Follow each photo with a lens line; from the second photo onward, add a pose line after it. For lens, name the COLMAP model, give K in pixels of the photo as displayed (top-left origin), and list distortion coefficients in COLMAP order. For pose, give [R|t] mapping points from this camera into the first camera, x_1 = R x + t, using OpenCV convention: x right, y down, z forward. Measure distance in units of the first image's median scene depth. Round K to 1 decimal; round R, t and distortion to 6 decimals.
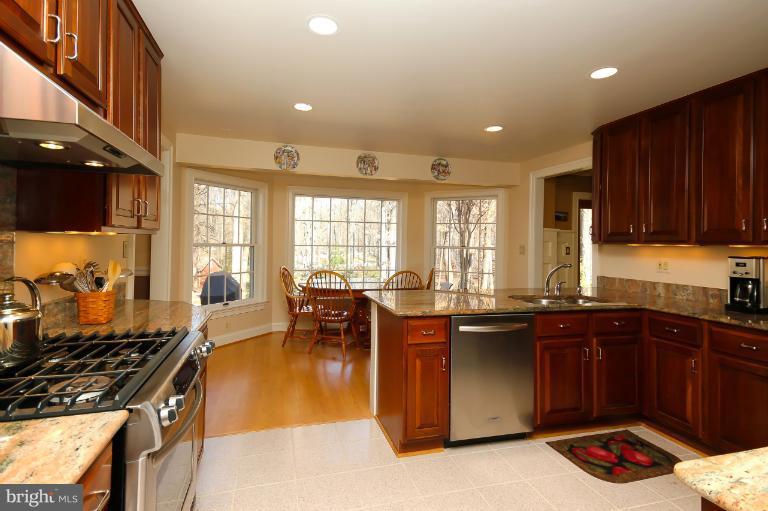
lens RADIAL K [[371.2, 0, 378.4], [0, 371.2, 250.0], [0, 0, 1]] dist [0.002839, 0.000321]
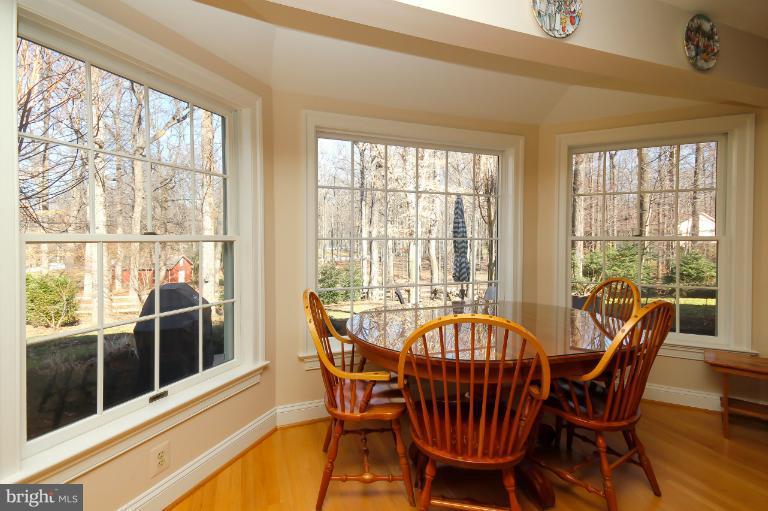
lens RADIAL K [[371.2, 0, 378.4], [0, 371.2, 250.0], [0, 0, 1]] dist [0.002839, 0.000321]
pose [[0.997838, -0.018638, 0.063026, -0.203870], [0.017468, 0.999666, 0.019068, -0.007069], [-0.063360, -0.017926, 0.997830, 0.598797]]
